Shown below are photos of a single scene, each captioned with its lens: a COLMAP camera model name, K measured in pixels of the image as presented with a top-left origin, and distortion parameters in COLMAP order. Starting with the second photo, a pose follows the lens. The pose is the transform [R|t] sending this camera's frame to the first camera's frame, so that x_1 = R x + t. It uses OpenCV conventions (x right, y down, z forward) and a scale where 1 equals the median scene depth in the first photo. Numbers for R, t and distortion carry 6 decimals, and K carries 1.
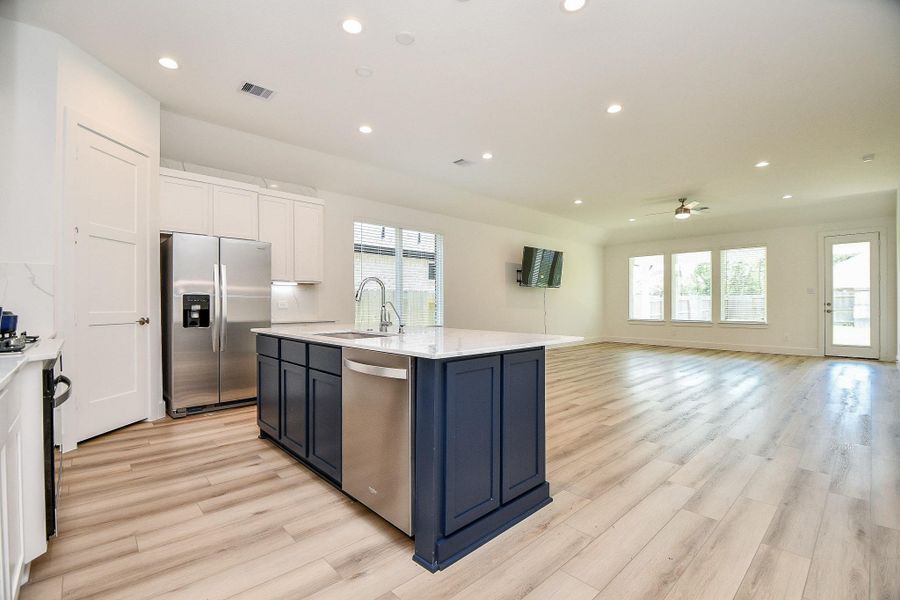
lens RADIAL K [[396.9, 0, 453.9], [0, 396.9, 303.2], [0, 0, 1]] dist [0.003442, -0.000454]
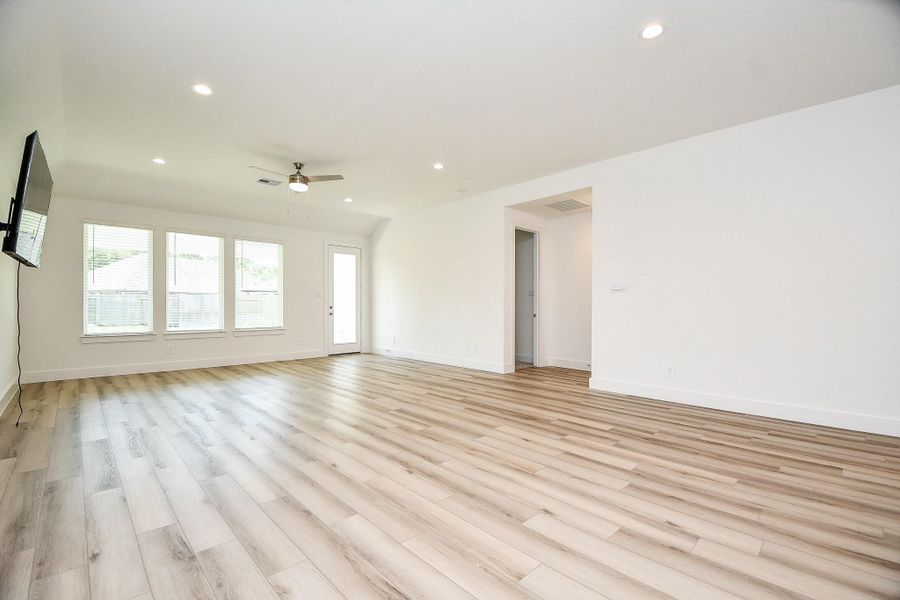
lens RADIAL K [[396.9, 0, 456.1], [0, 396.9, 303.8], [0, 0, 1]] dist [0.003442, -0.000454]
pose [[-0.016536, -0.000728, 0.999863, -0.144036], [-0.000398, 1.000000, 0.000722, -0.007447], [-0.999863, -0.000386, -0.016536, 0.664030]]
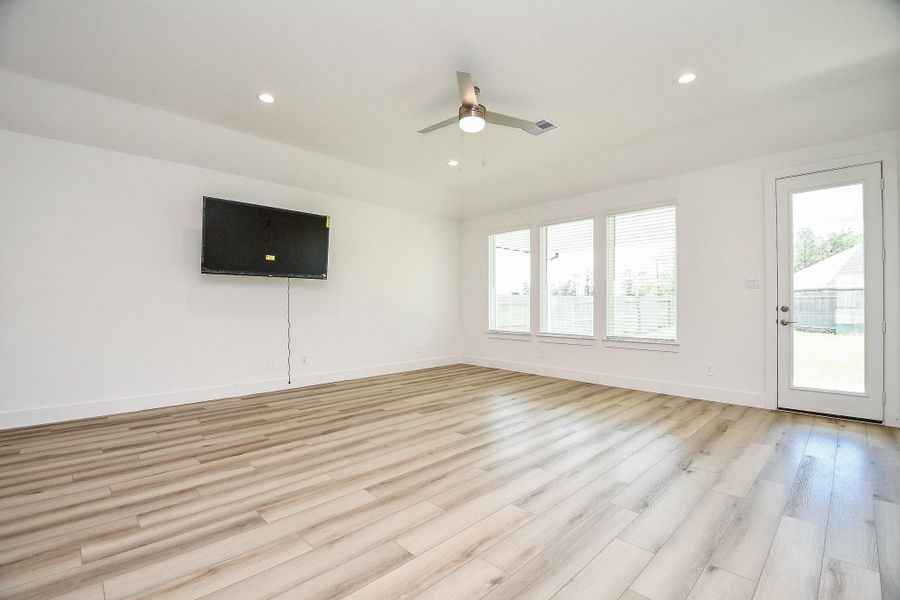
lens RADIAL K [[396.9, 0, 448.0], [0, 396.9, 302.2], [0, 0, 1]] dist [0.003442, -0.000454]
pose [[0.999890, 0.000283, 0.014817, 0.490553], [-0.000192, 0.999981, -0.006188, -0.002986], [-0.014819, 0.006185, 0.999871, 0.483655]]
